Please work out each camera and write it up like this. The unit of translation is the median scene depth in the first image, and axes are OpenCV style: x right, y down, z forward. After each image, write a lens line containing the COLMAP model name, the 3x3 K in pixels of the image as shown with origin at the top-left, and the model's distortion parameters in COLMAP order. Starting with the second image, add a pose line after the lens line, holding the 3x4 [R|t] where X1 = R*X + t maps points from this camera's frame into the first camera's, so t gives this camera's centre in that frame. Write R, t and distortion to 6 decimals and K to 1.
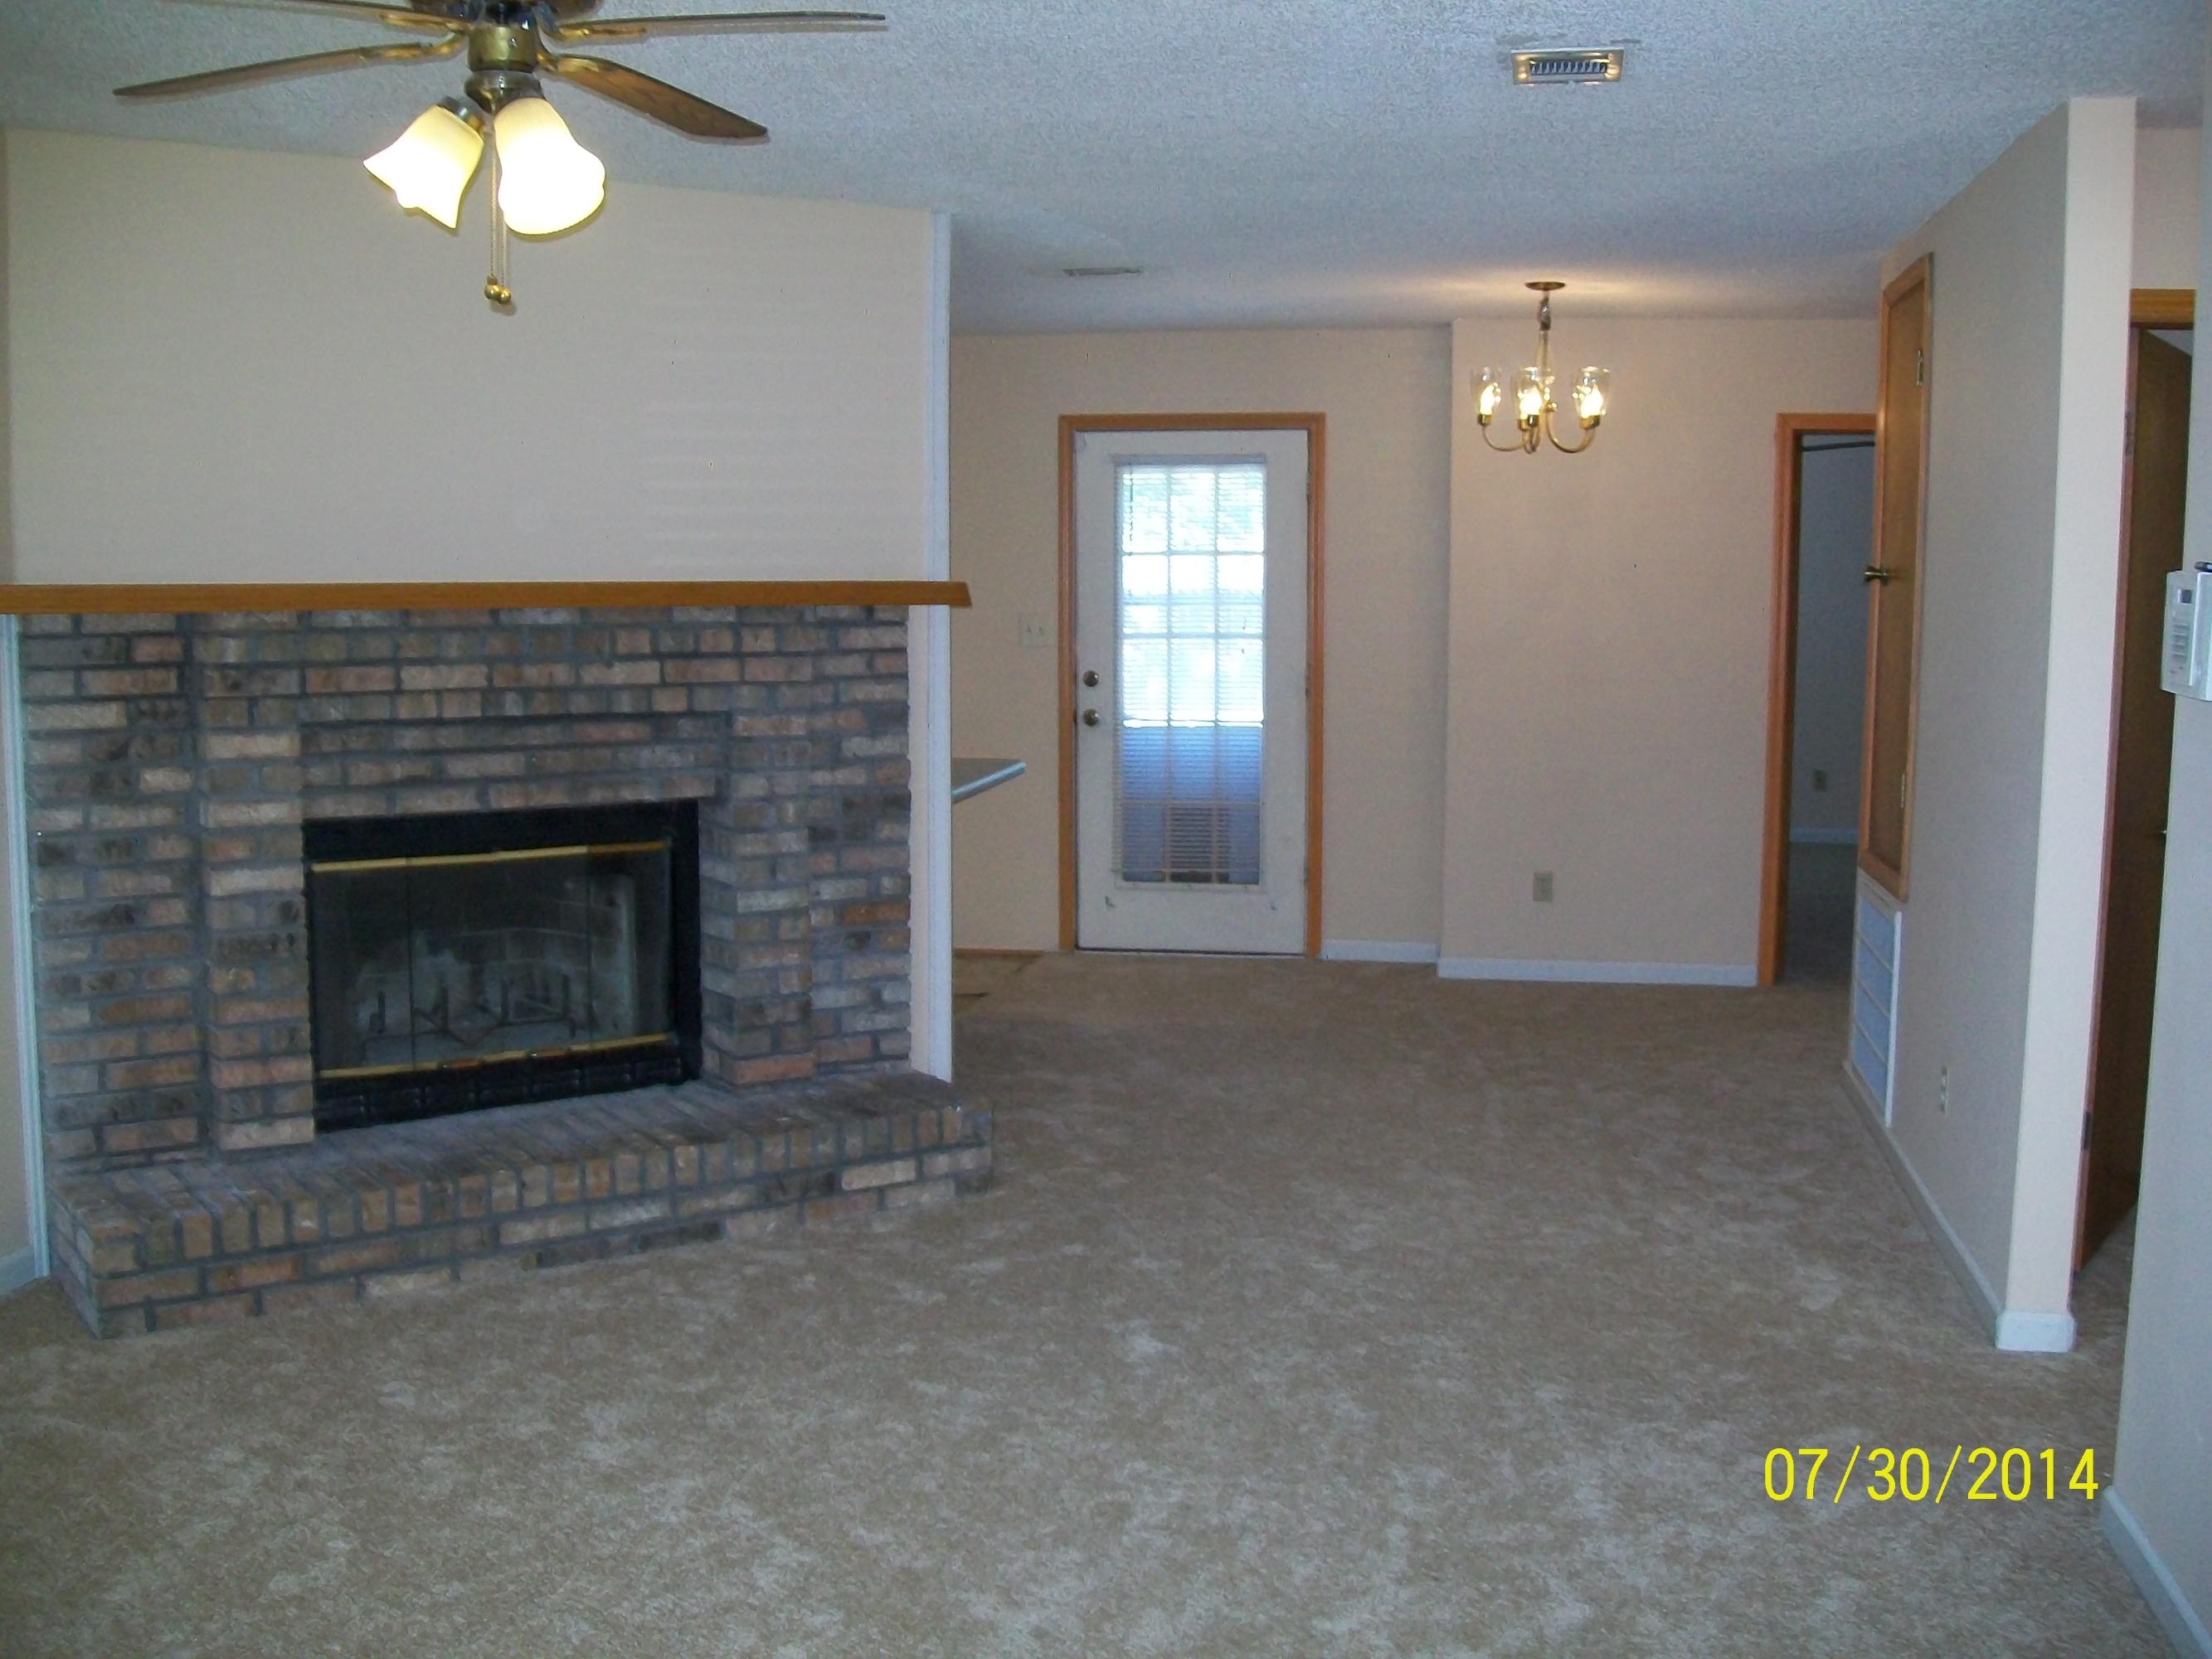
lens RADIAL K [[2275.0, 0, 1105.1], [0, 2275.0, 861.5], [0, 0, 1]] dist [-0.118175, 0.008034]
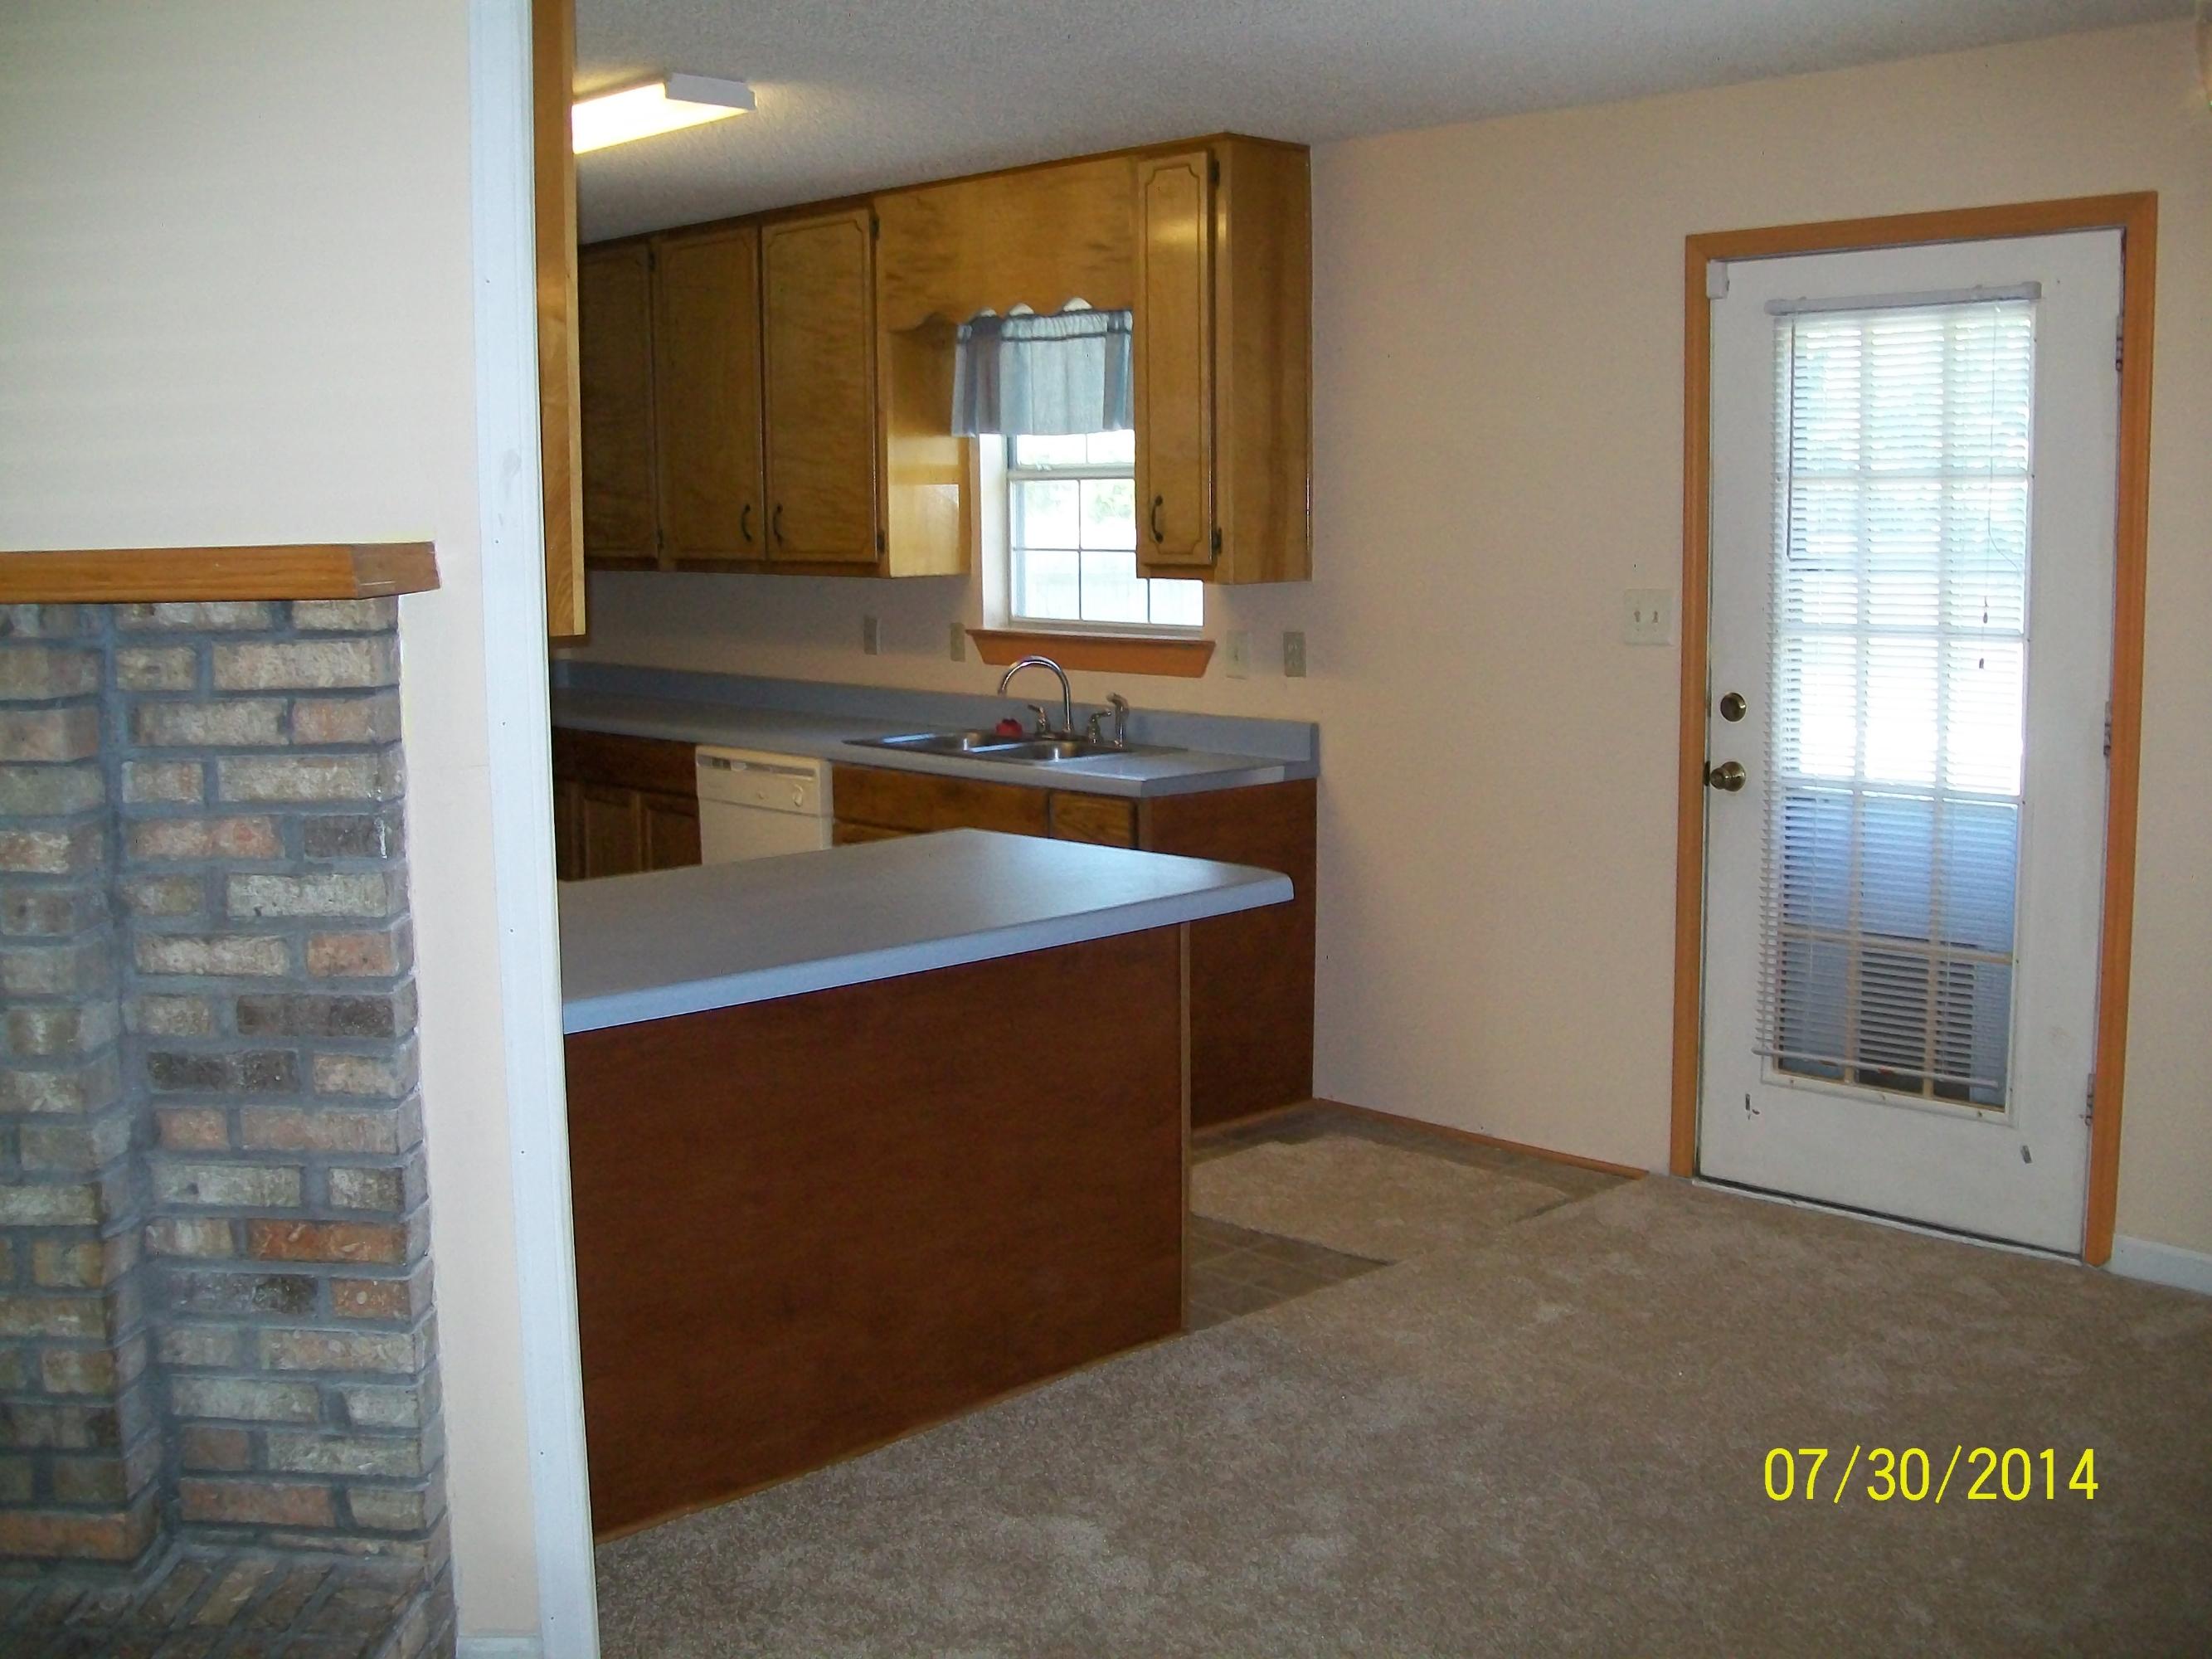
lens RADIAL K [[2275.0, 0, 1105.1], [0, 2275.0, 861.5], [0, 0, 1]] dist [-0.118175, 0.008034]
pose [[0.810175, 0.072064, -0.581741, 0.299135], [-0.059695, 0.997398, 0.040419, -0.085436], [0.583140, 0.001981, 0.812369, 0.711299]]
